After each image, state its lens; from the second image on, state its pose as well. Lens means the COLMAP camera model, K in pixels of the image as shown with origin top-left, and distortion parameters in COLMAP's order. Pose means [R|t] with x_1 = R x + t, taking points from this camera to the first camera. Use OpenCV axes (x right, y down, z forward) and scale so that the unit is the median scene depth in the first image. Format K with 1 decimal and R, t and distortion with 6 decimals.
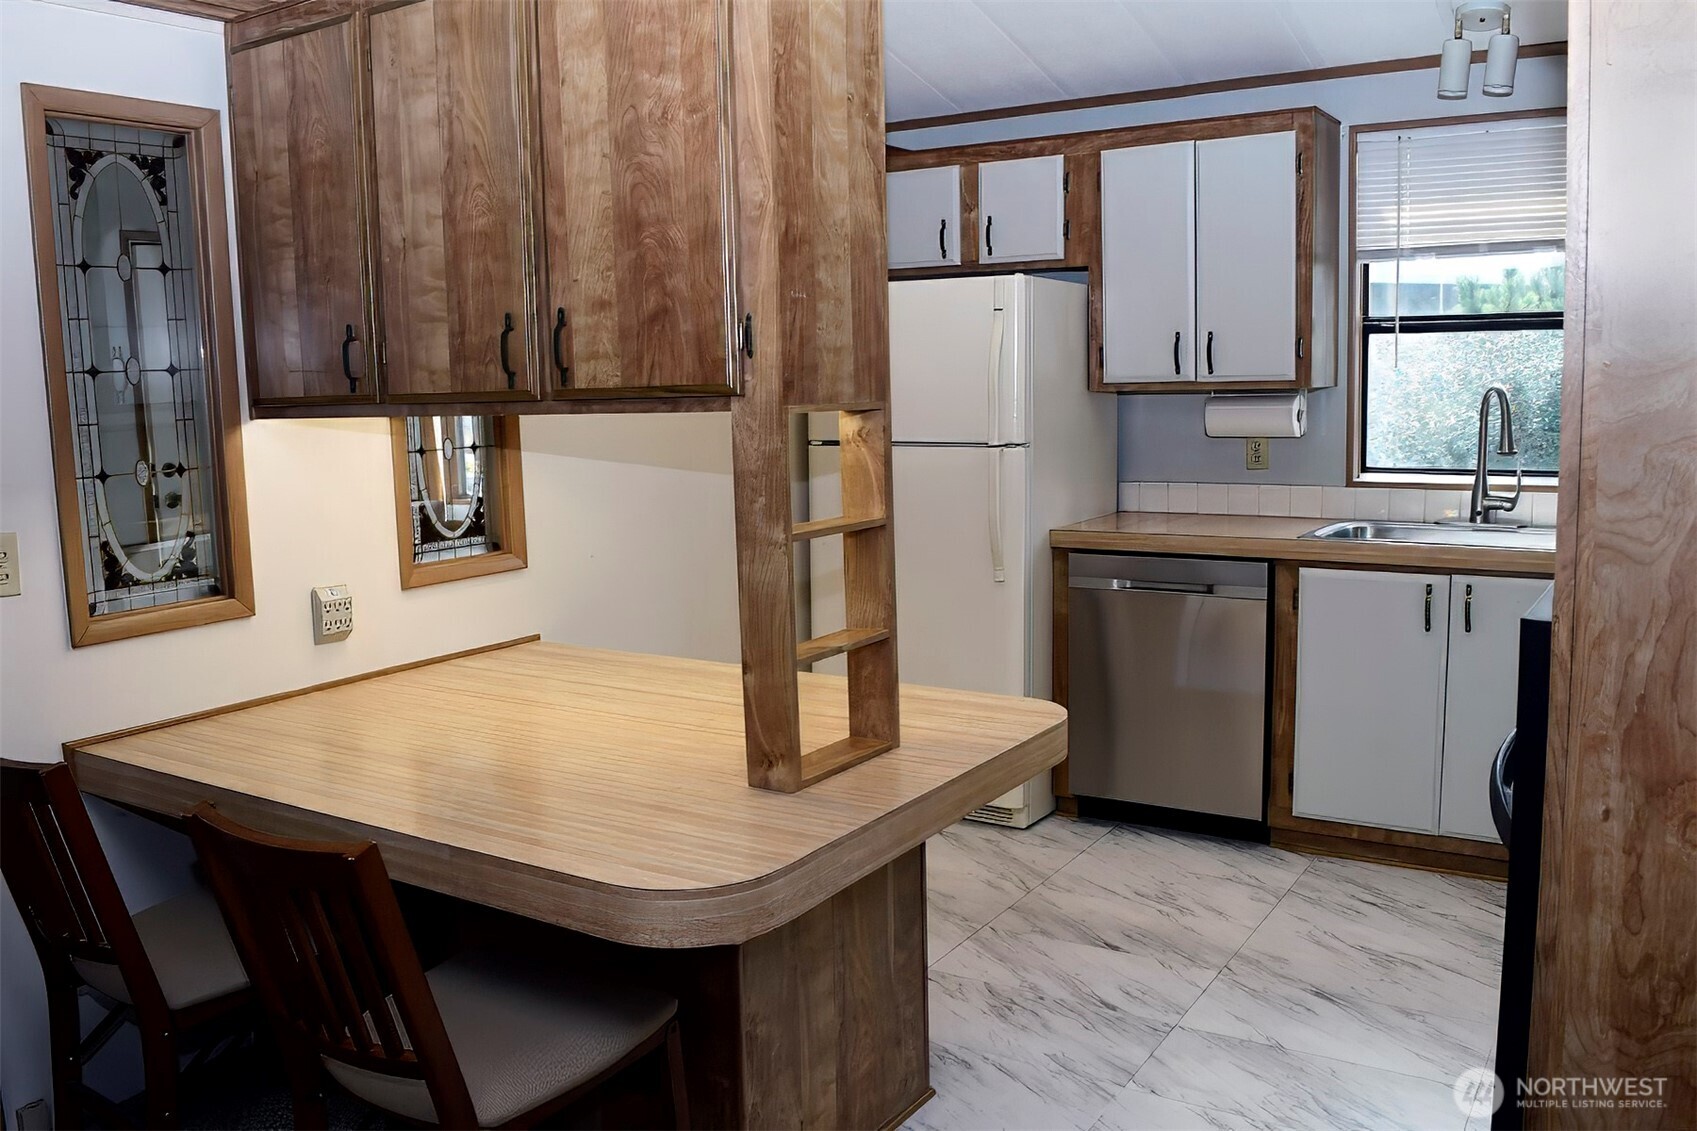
lens RADIAL K [[1380.4, 0, 833.4], [0, 1380.4, 569.1], [0, 0, 1]] dist [-0.081964, -0.002787]
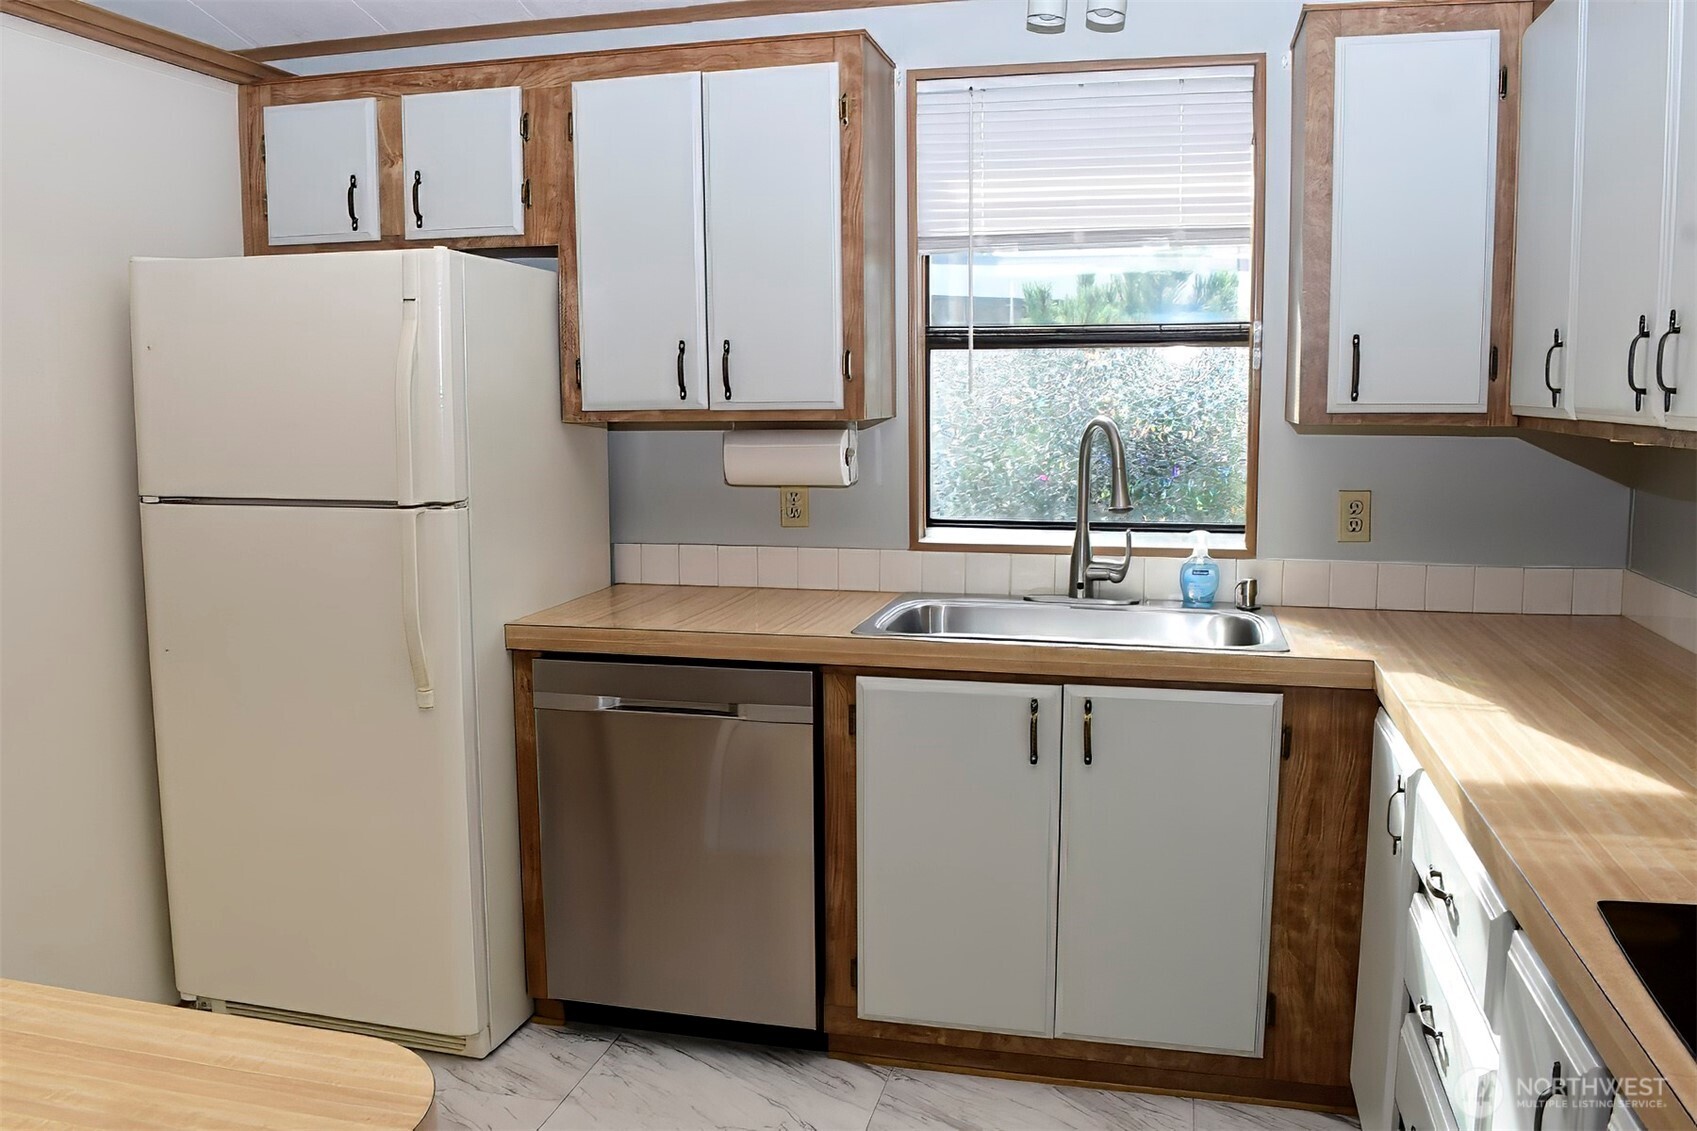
lens RADIAL K [[1380.4, 0, 833.4], [0, 1380.4, 569.1], [0, 0, 1]] dist [-0.081964, -0.002787]
pose [[0.947032, -0.023803, 0.320257, 0.097737], [0.028335, 0.999553, -0.009497, -0.047069], [-0.319888, 0.018068, 0.947283, 0.311448]]
